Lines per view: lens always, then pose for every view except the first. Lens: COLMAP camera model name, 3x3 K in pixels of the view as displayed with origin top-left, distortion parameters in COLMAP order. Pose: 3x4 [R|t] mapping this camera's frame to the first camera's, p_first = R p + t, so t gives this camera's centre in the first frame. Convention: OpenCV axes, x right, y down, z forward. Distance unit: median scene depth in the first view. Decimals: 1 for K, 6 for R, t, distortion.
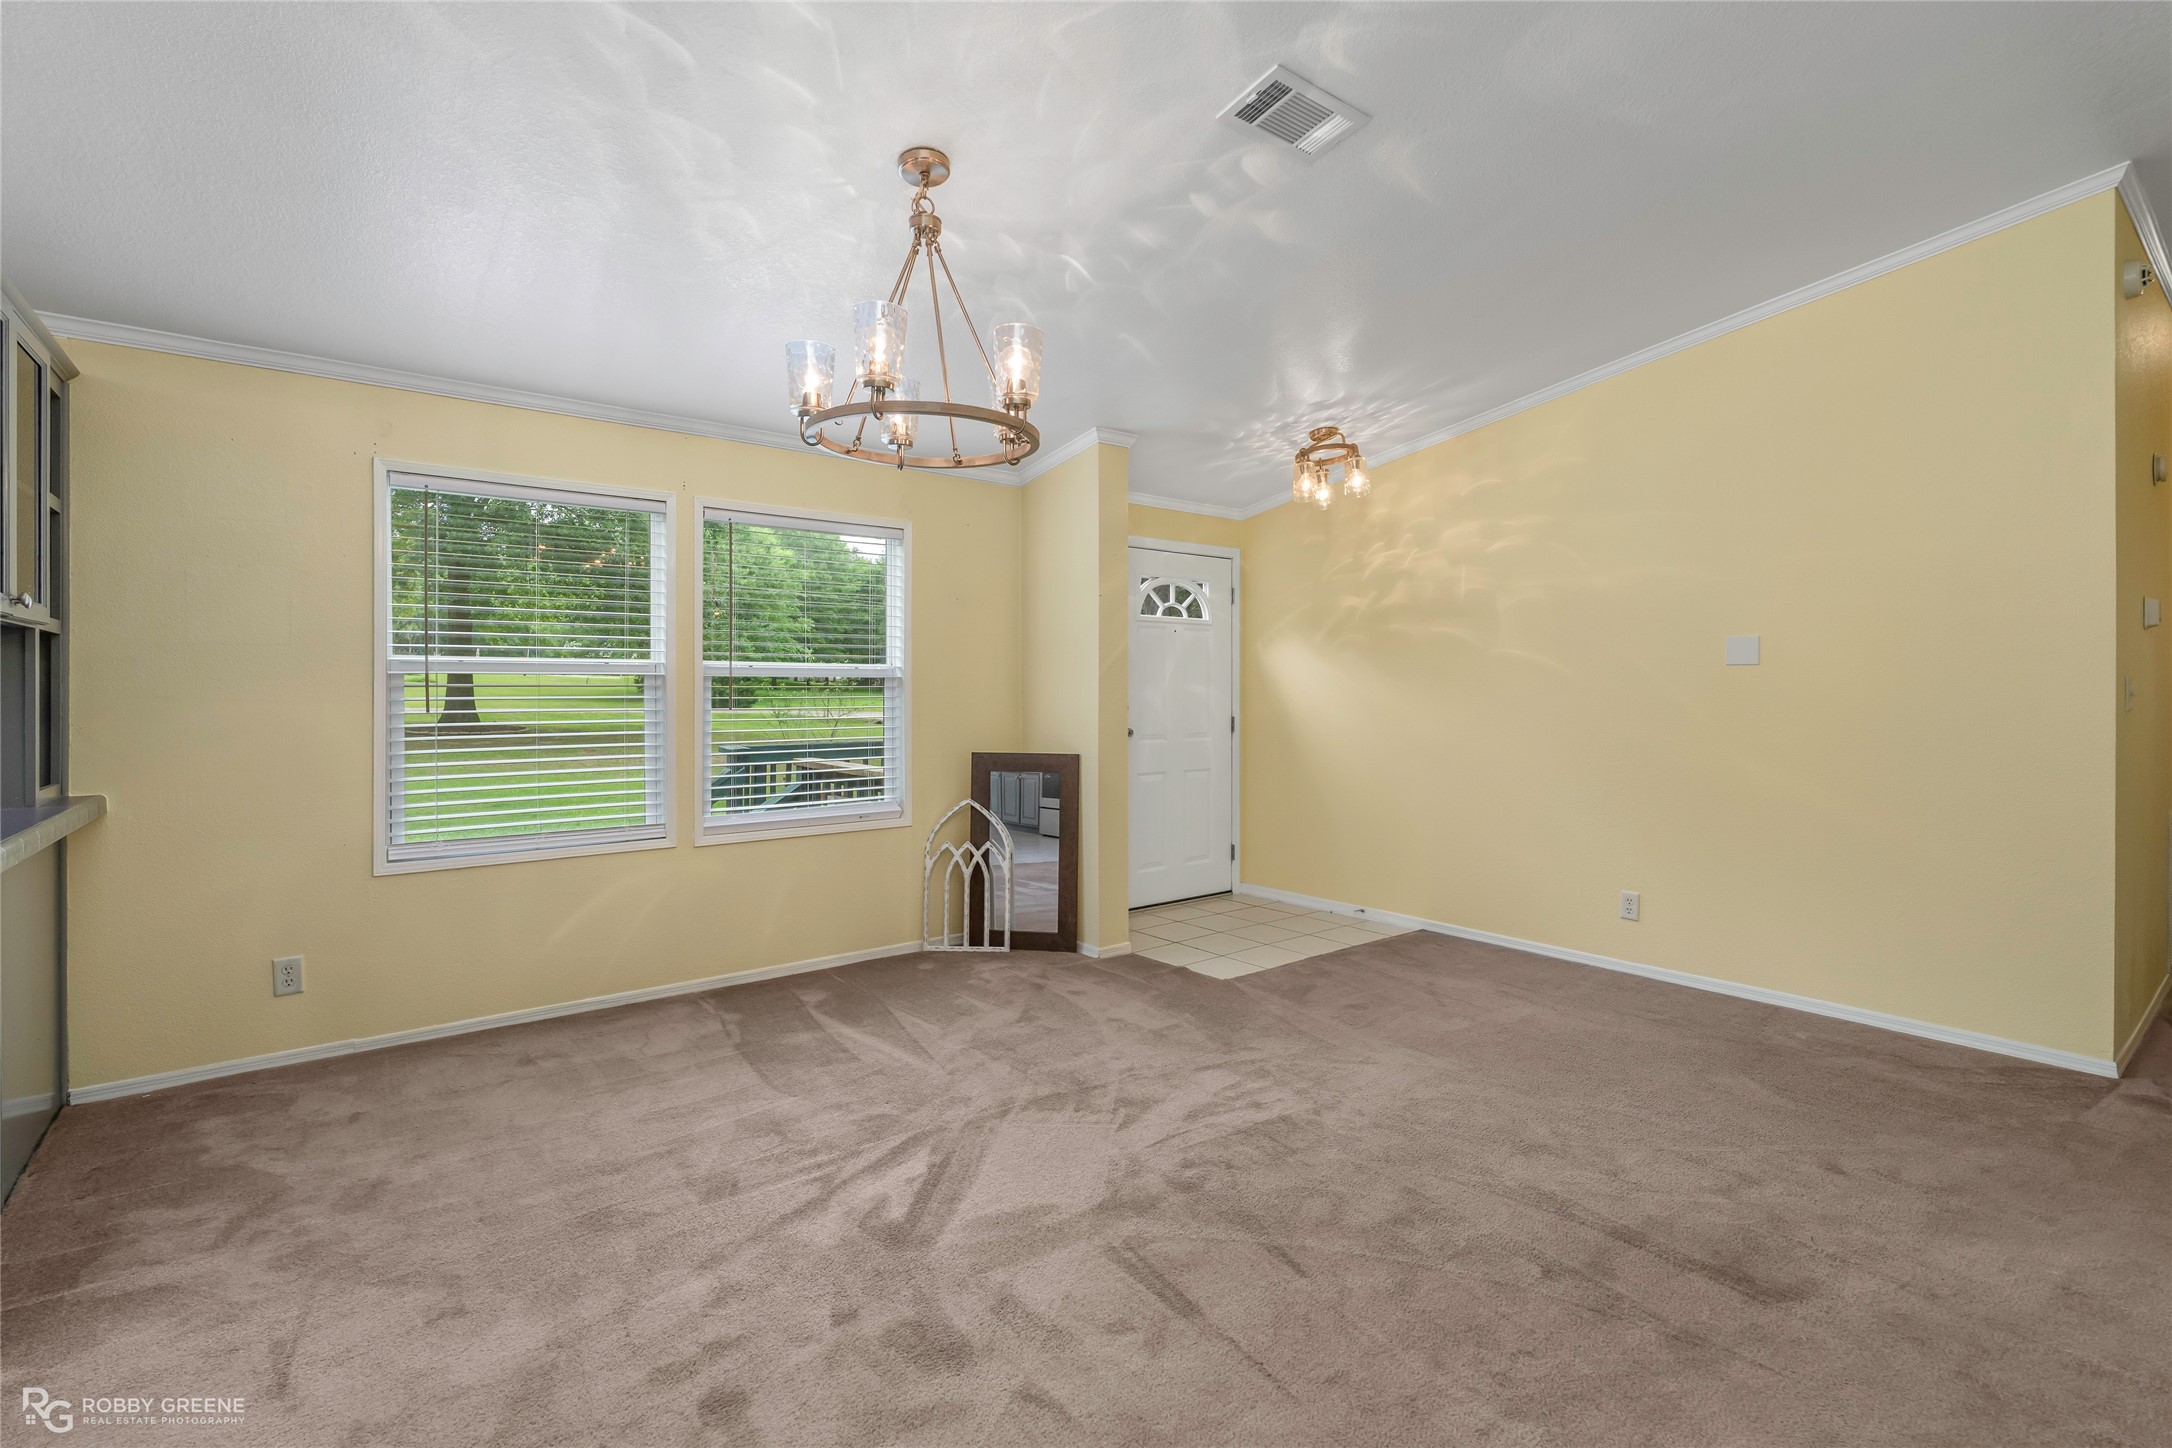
lens RADIAL K [[993.2, 0, 1061.9], [0, 993.2, 688.1], [0, 0, 1]] dist [-0.009410, 0.002507]
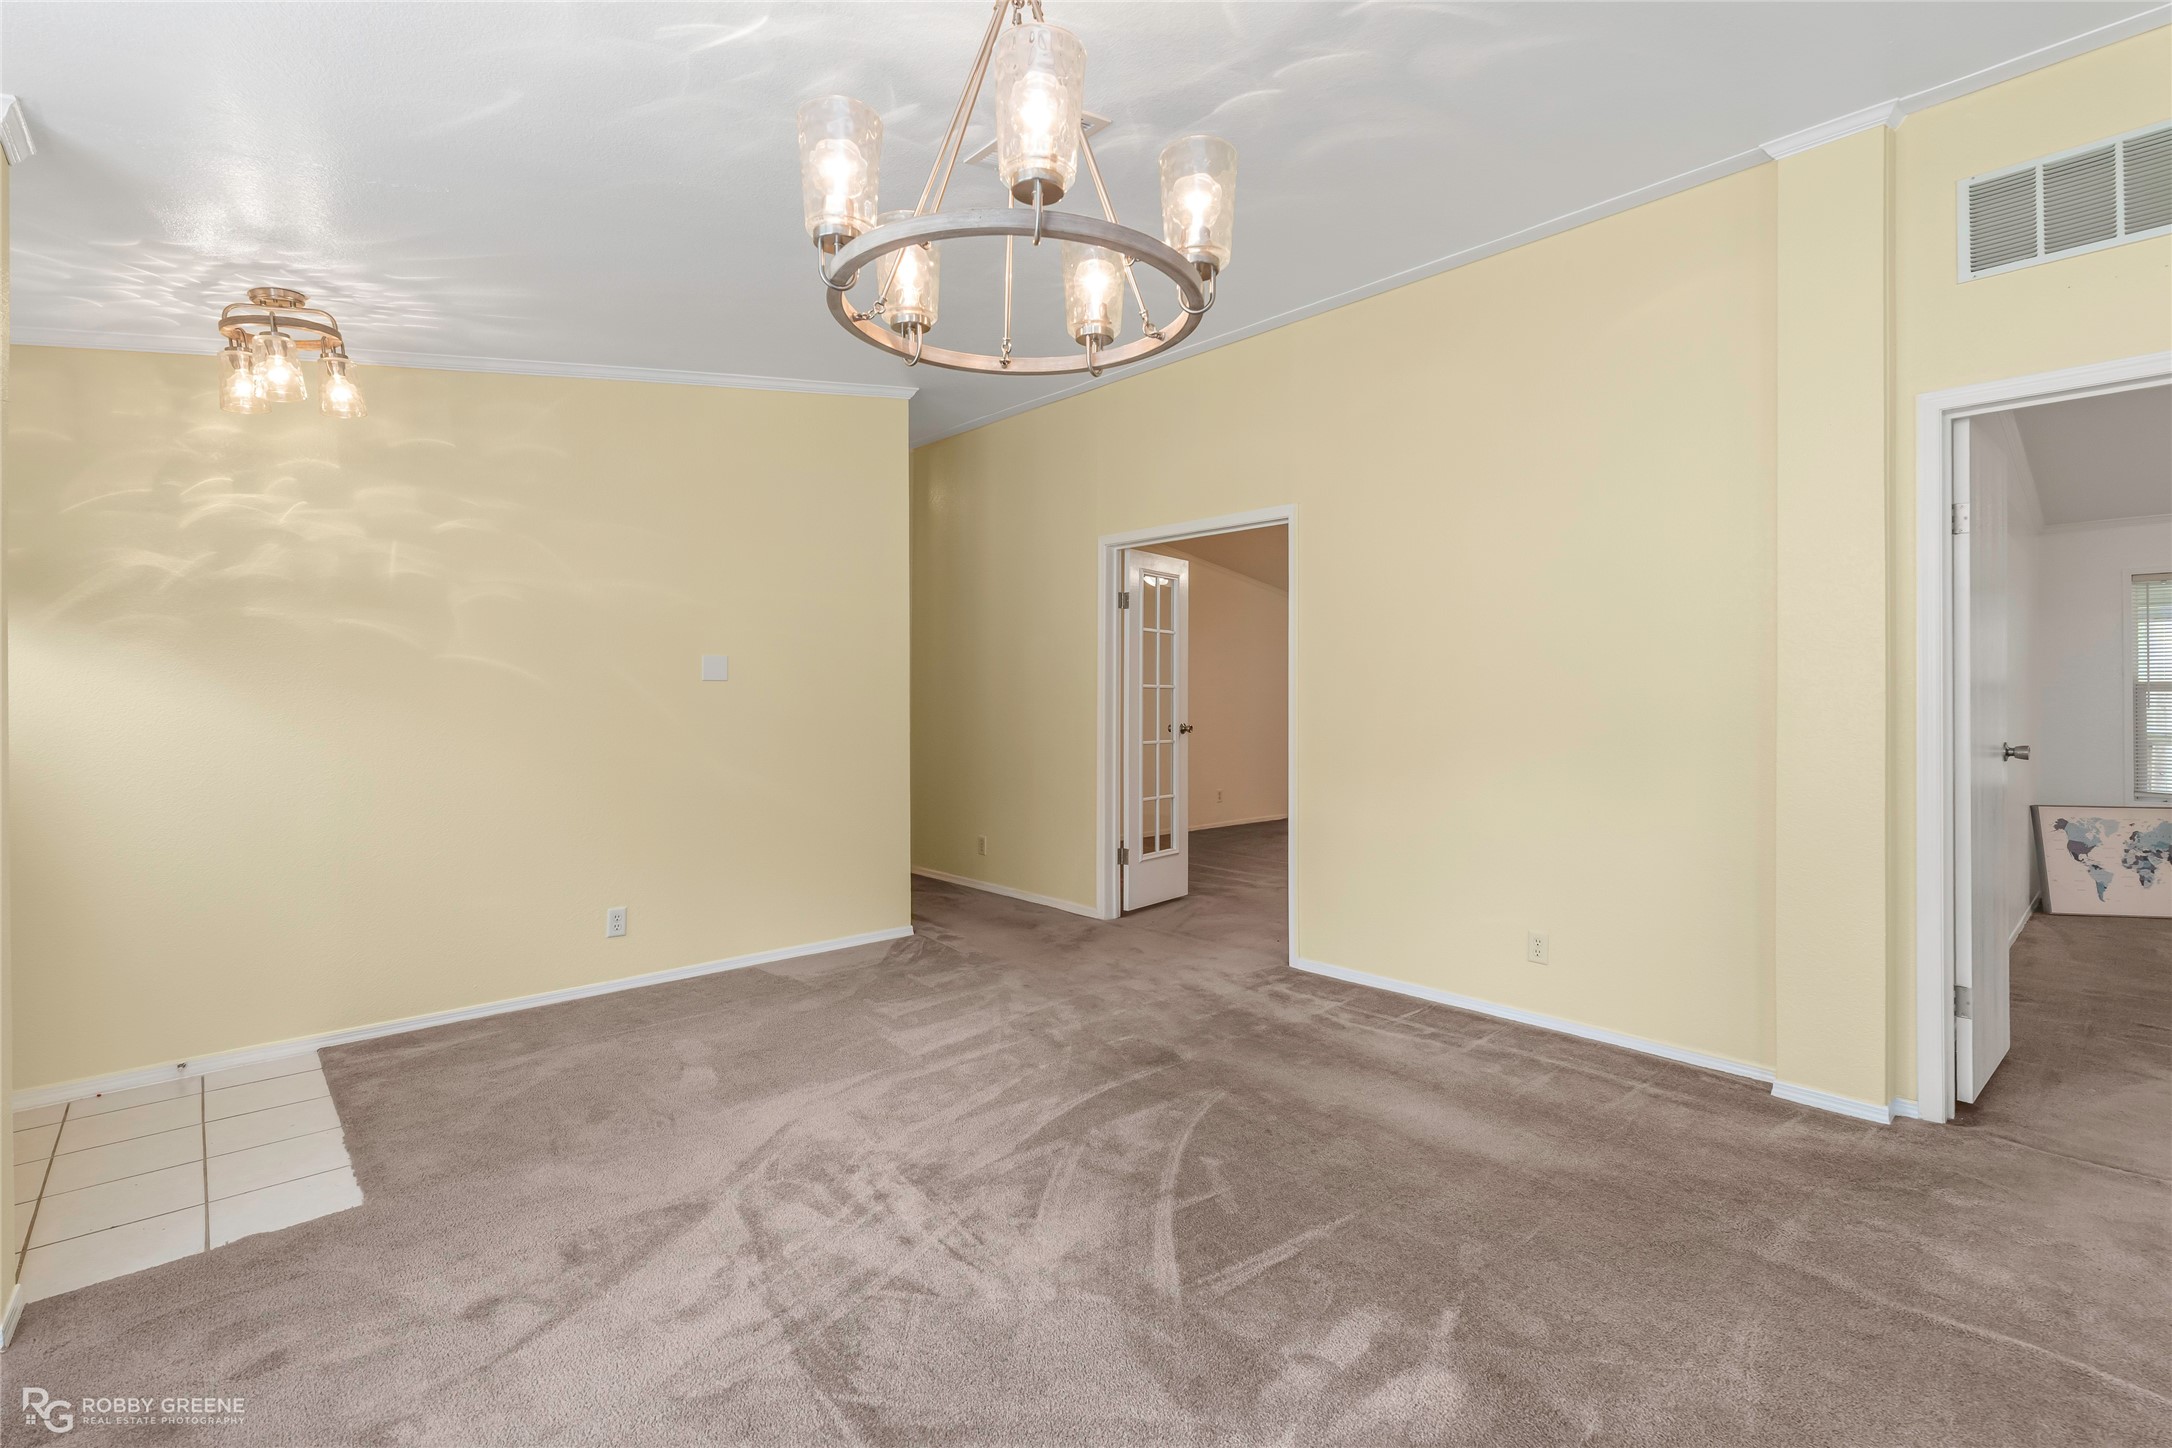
lens RADIAL K [[993.2, 0, 1115.6], [0, 993.2, 686.9], [0, 0, 1]] dist [-0.009410, 0.002507]
pose [[-0.079122, 0.009475, 0.996820, -0.393593], [0.001679, 0.999955, -0.009371, -0.003639], [-0.996864, 0.000933, -0.079134, 0.513660]]
